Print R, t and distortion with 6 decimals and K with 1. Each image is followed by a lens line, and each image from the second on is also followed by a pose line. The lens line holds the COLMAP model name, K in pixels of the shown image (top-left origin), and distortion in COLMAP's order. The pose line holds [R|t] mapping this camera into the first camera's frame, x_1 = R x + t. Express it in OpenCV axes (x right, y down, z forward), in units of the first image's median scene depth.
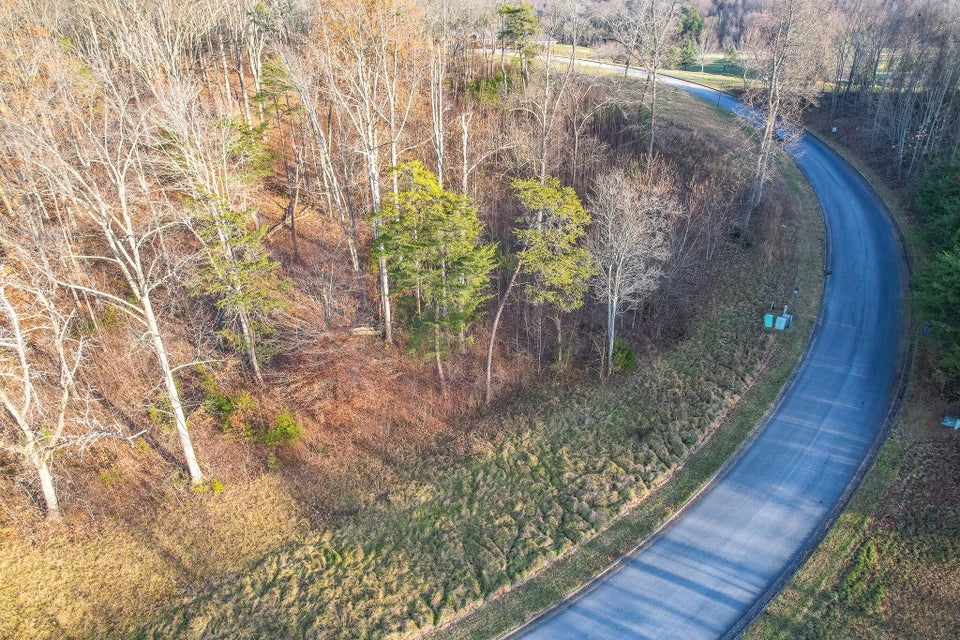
lens RADIAL K [[616.3, 0, 483.9], [0, 616.3, 321.9], [0, 0, 1]] dist [-0.075524, 0.068714]
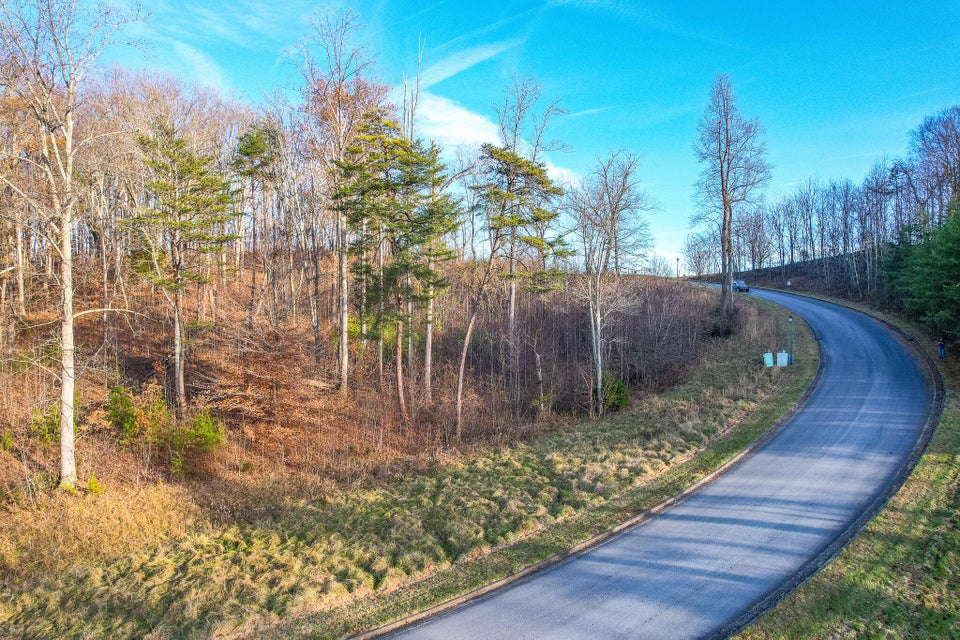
lens RADIAL K [[616.3, 0, 483.9], [0, 616.3, 321.9], [0, 0, 1]] dist [-0.075524, 0.068714]
pose [[0.998973, 0.000543, 0.045312, 0.004681], [0.020222, 0.889499, -0.456489, 0.471086], [-0.040553, 0.456936, 0.888575, 0.250400]]
